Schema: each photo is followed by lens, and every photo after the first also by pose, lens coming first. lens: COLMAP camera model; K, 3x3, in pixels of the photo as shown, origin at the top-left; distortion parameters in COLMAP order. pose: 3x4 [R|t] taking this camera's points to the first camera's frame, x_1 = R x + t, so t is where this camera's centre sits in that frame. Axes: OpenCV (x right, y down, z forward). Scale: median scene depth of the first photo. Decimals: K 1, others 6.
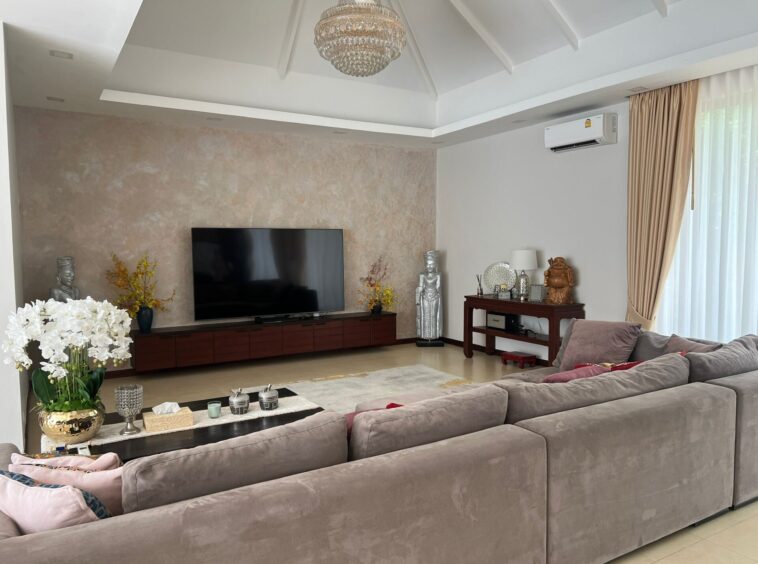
lens RADIAL K [[553.9, 0, 379.0], [0, 553.9, 282.0], [0, 0, 1]] dist [-0.004889, -0.003161]
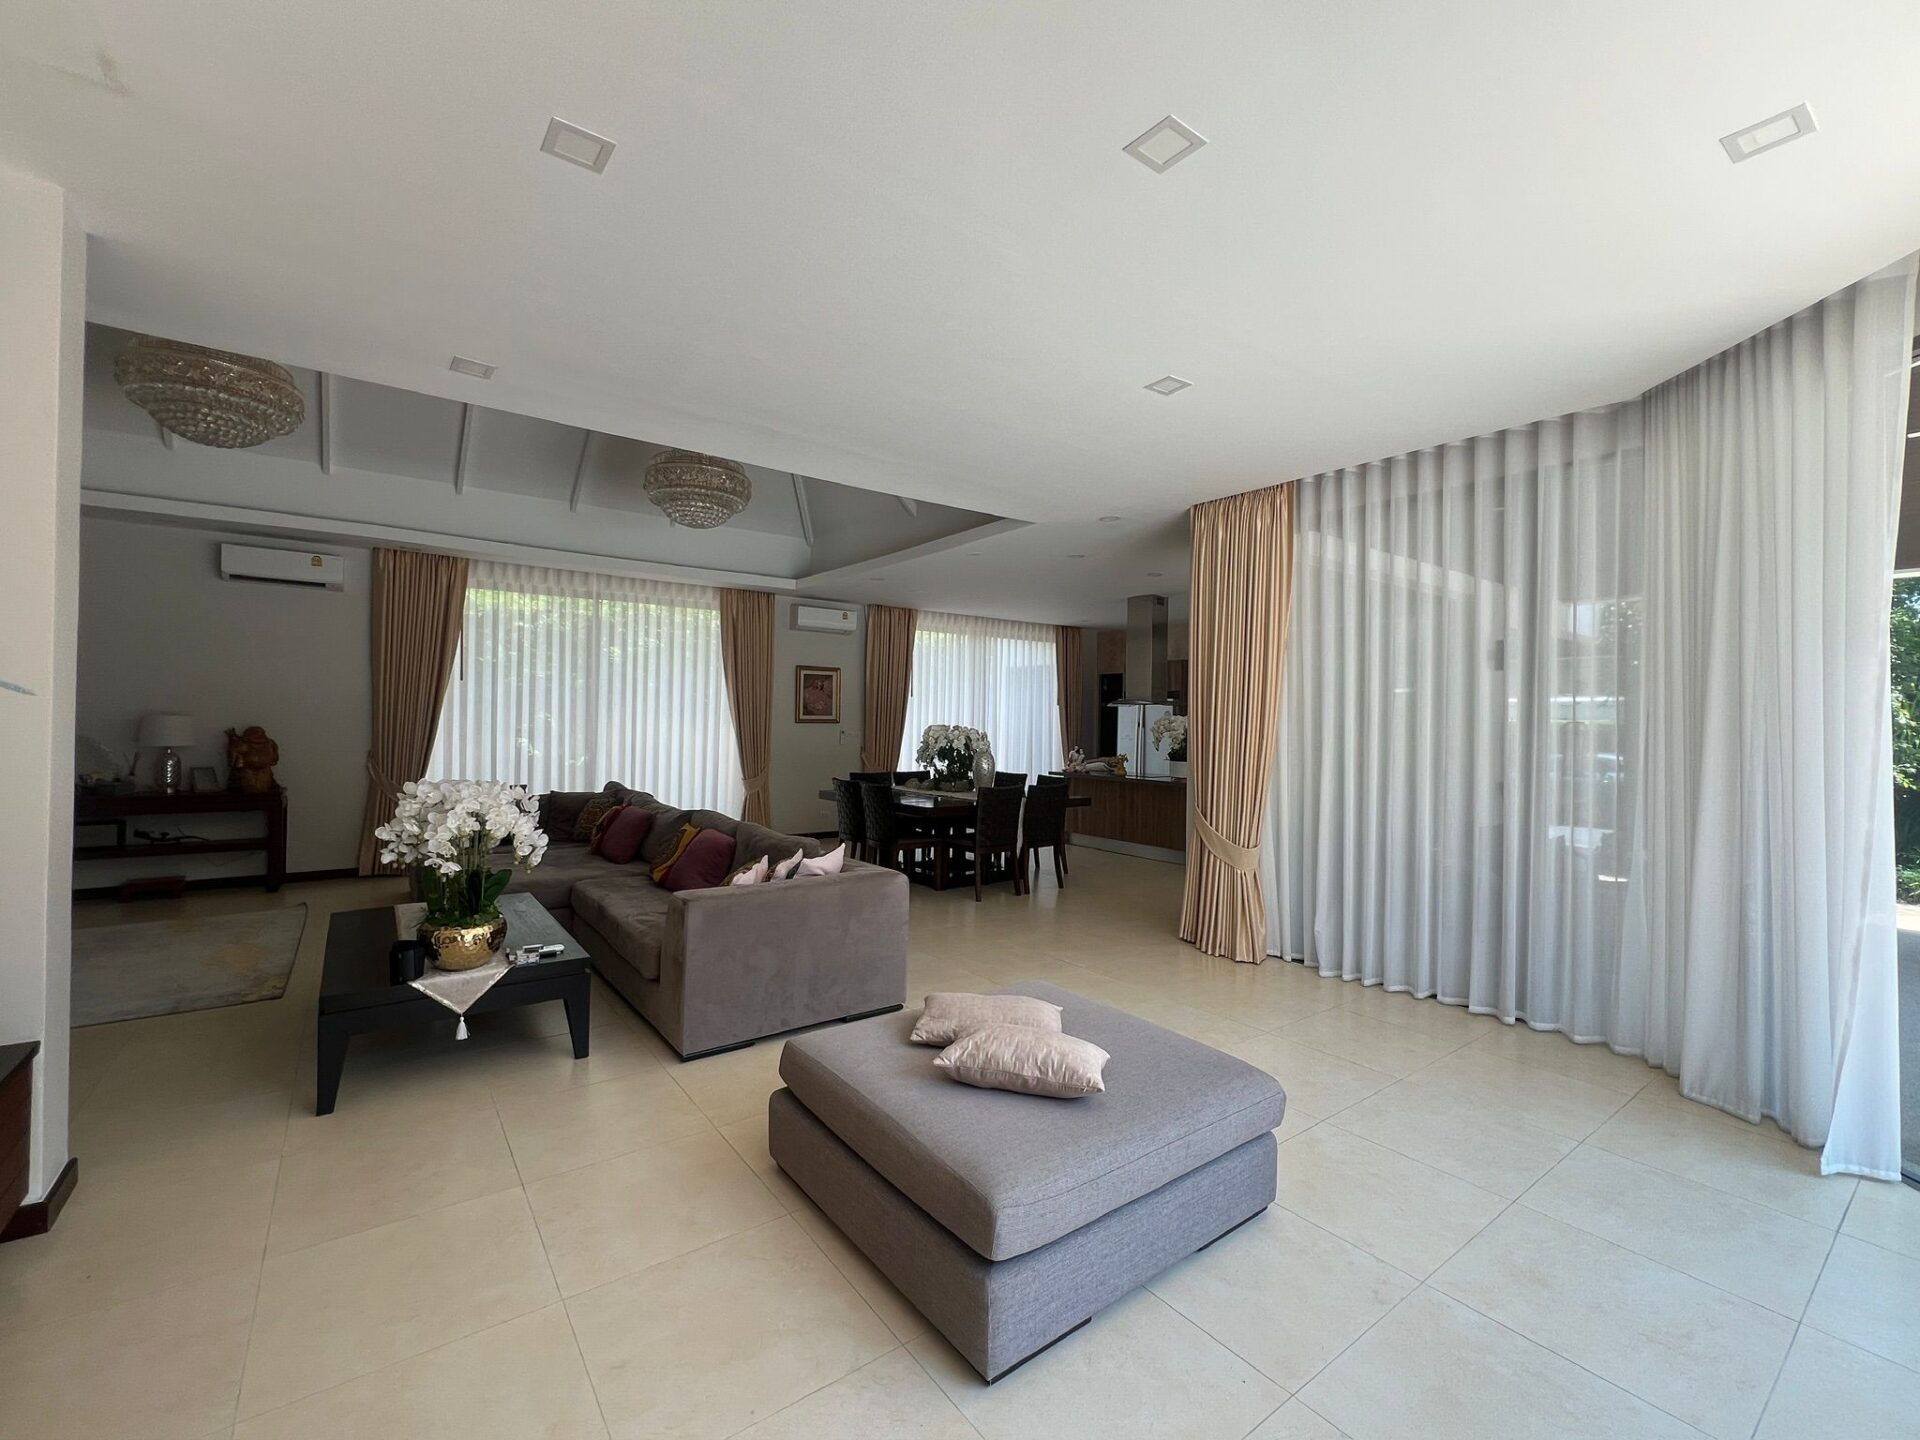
lens RADIAL K [[777.8, 0, 960.0], [0, 777.8, 720.0], [0, 0, 1]] dist [0.000986, 0.000301]
pose [[-0.047435, 0.008292, 0.998840, -0.865714], [0.042021, 0.999097, -0.006298, -0.009822], [-0.997990, 0.041674, -0.047741, 0.134254]]
